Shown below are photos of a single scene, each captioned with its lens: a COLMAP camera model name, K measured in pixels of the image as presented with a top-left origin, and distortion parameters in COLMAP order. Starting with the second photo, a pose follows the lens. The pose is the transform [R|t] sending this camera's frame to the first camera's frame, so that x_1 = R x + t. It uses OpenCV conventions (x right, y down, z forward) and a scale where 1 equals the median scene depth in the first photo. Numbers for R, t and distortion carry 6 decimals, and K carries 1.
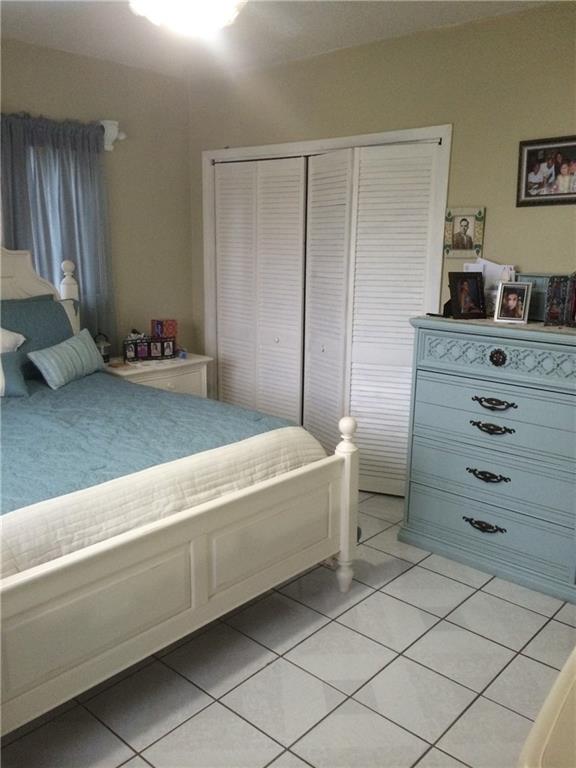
lens RADIAL K [[659.0, 0, 288.4], [0, 659.0, 382.4], [0, 0, 1]] dist [0.064113, -0.010703]
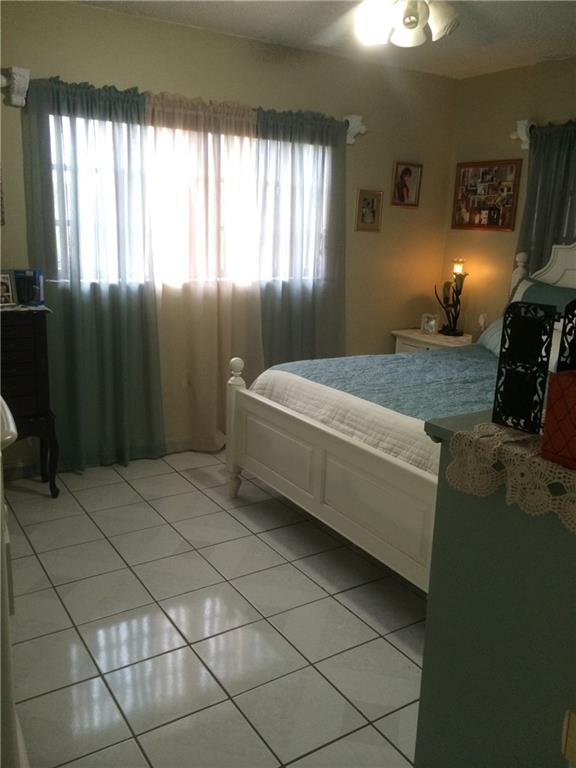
lens RADIAL K [[659.0, 0, 289.1], [0, 659.0, 382.2], [0, 0, 1]] dist [0.064113, -0.010703]
pose [[-0.245675, 0.199246, -0.948654, 0.632303], [-0.262414, 0.928435, 0.262957, -0.124306], [0.933157, 0.313542, -0.175808, 0.651040]]
